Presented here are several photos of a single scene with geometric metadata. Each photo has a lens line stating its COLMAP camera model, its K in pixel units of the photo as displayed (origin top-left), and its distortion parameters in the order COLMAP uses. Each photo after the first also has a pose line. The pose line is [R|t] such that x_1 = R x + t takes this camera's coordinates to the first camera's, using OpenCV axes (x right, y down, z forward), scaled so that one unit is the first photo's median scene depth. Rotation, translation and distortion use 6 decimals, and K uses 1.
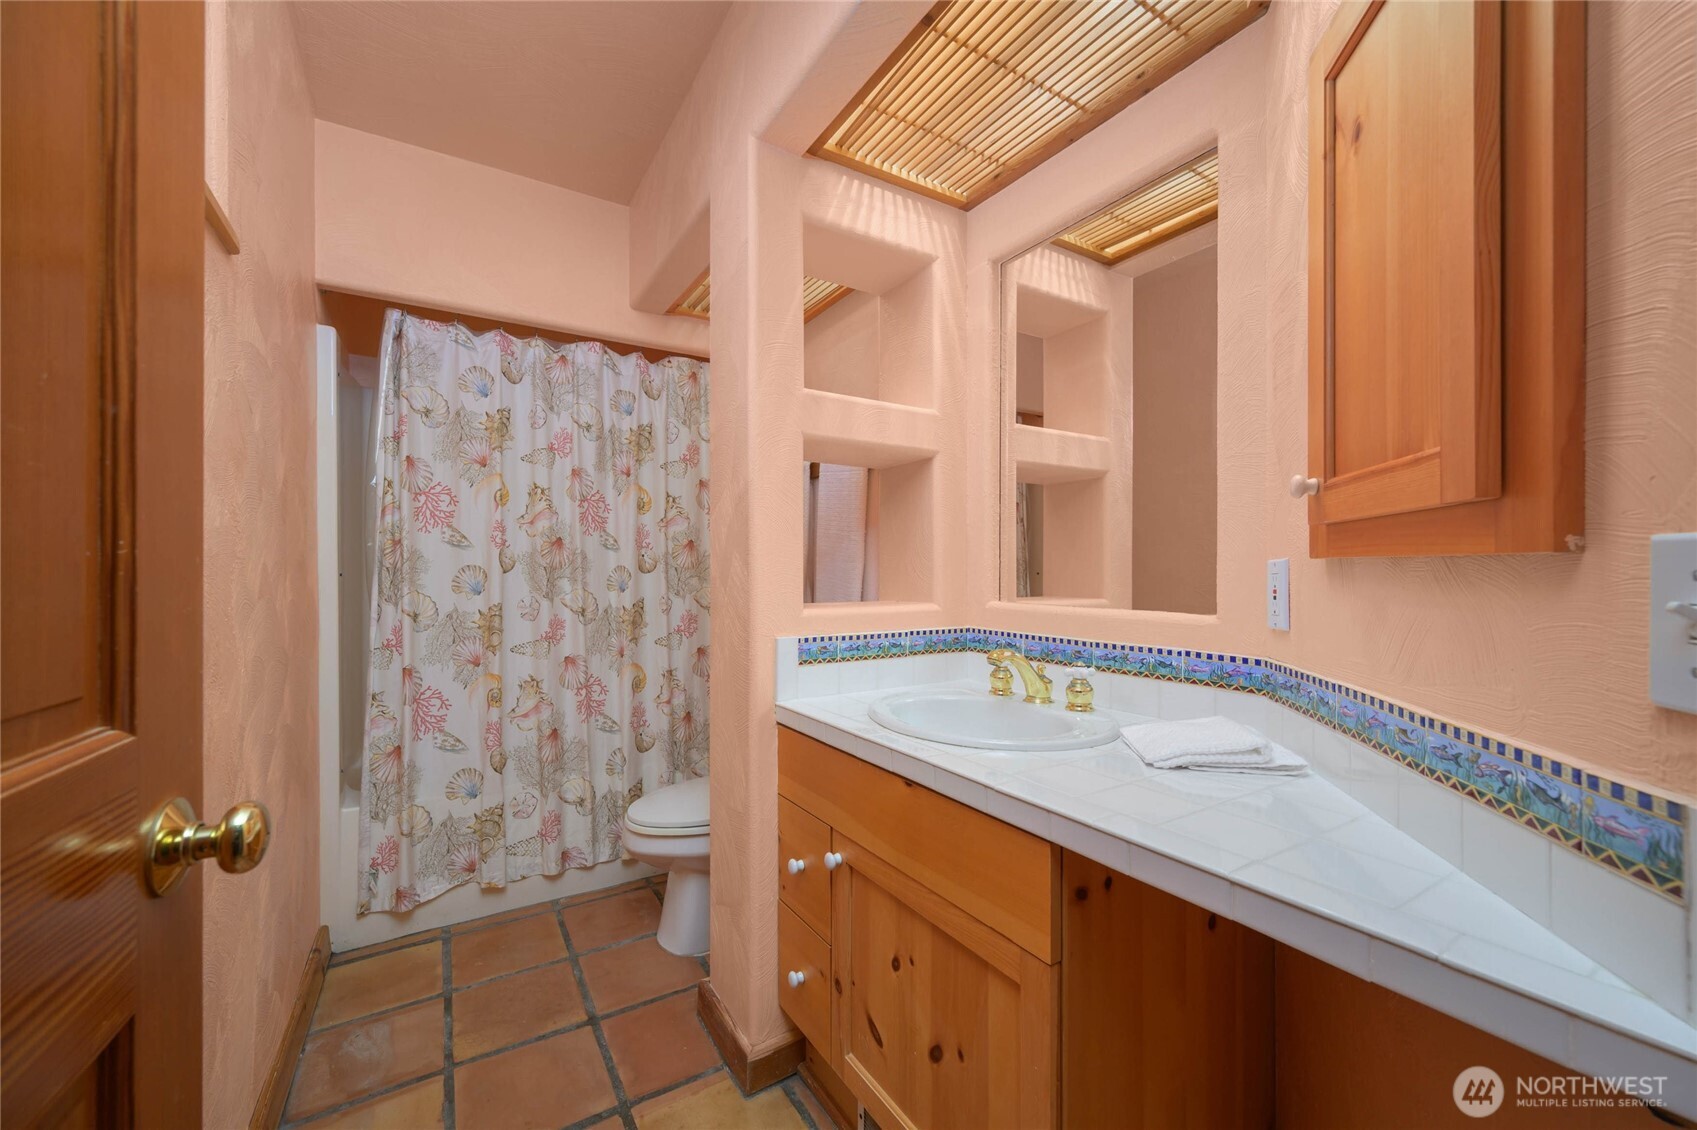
lens RADIAL K [[666.1, 0, 848.5], [0, 666.1, 565.0], [0, 0, 1]] dist [-0.001557, 0.000035]
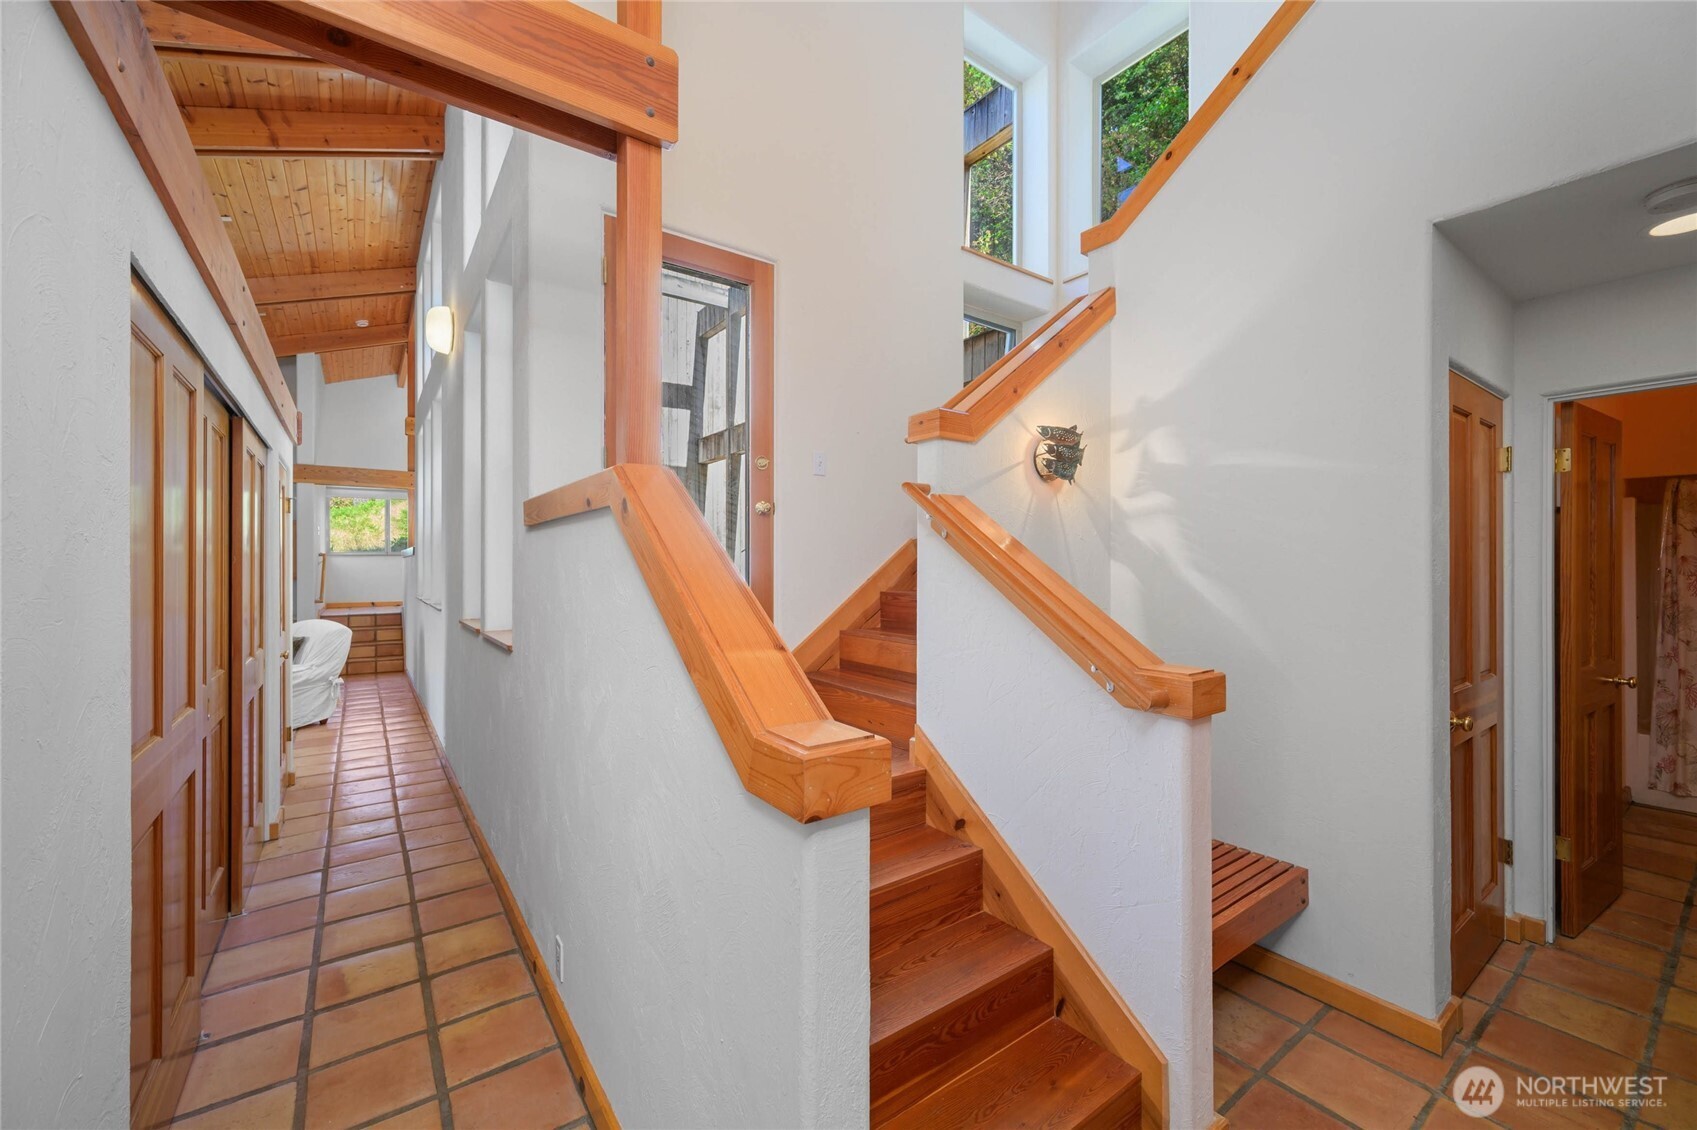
lens RADIAL K [[666.1, 0, 848.5], [0, 666.1, 565.0], [0, 0, 1]] dist [-0.001557, 0.000035]
pose [[0.074351, -0.000308, -0.997232, 1.042296], [0.000922, 1.000000, -0.000240, -0.143005], [0.997232, -0.000902, 0.074352, -1.498731]]
